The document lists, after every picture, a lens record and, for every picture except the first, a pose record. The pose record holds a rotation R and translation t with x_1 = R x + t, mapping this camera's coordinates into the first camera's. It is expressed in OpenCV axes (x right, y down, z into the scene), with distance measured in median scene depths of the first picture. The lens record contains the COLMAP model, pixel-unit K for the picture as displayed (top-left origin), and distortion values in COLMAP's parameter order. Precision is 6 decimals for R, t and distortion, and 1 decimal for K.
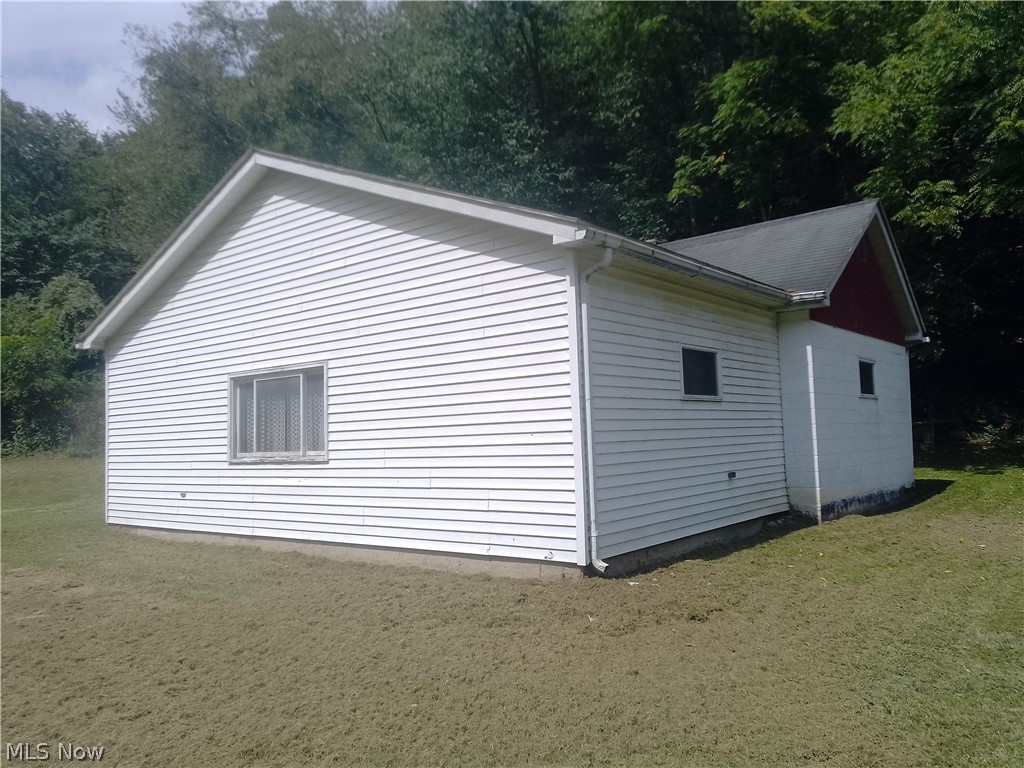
lens RADIAL K [[760.9, 0, 515.6], [0, 760.9, 388.9], [0, 0, 1]] dist [0.074691, -0.115941]
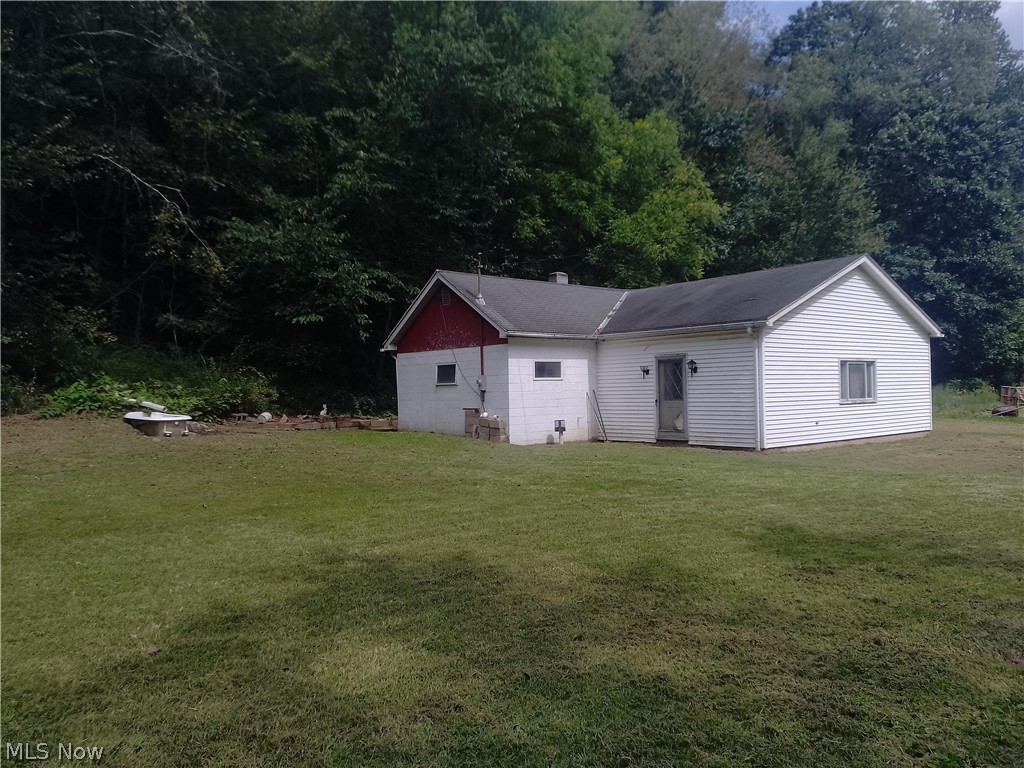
lens RADIAL K [[760.9, 0, 515.6], [0, 760.9, 388.9], [0, 0, 1]] dist [0.074691, -0.115941]
pose [[0.215205, 0.029247, 0.976131, -2.470791], [-0.051409, 0.998505, -0.018583, 0.137374], [-0.975215, -0.046183, 0.216387, 1.393053]]
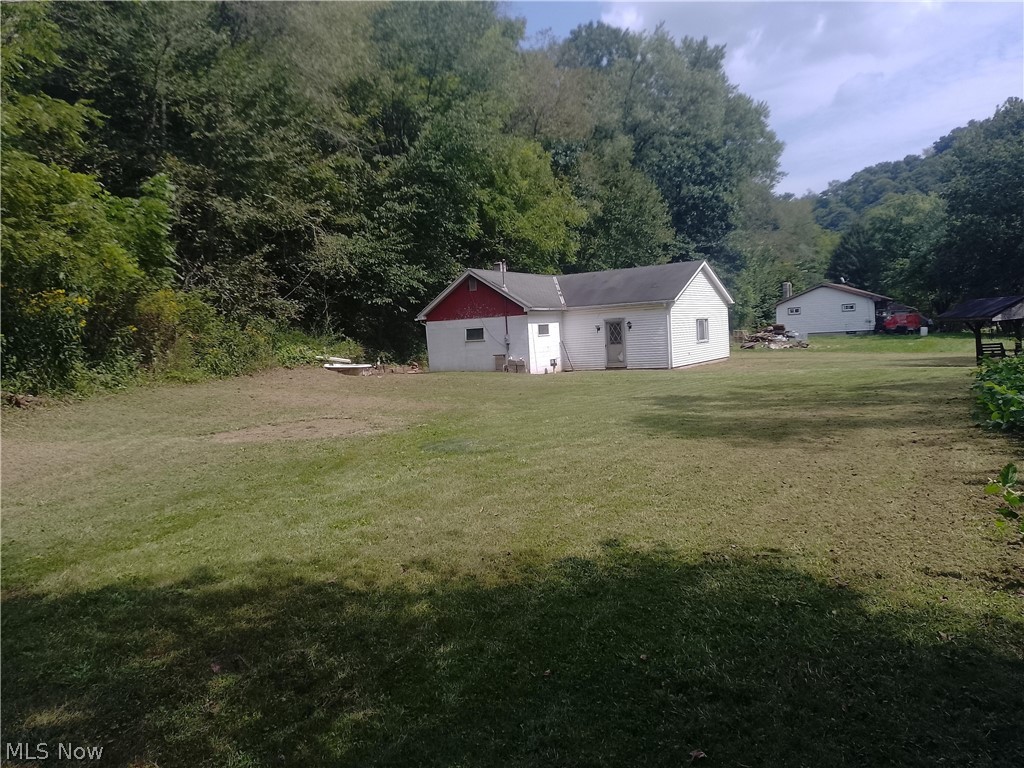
lens RADIAL K [[760.9, 0, 515.6], [0, 760.9, 388.9], [0, 0, 1]] dist [0.074691, -0.115941]
pose [[-0.120388, -0.029268, 0.992295, -3.833962], [-0.003958, 0.999572, 0.029002, 0.211073], [-0.992719, -0.000436, -0.120452, 2.282321]]
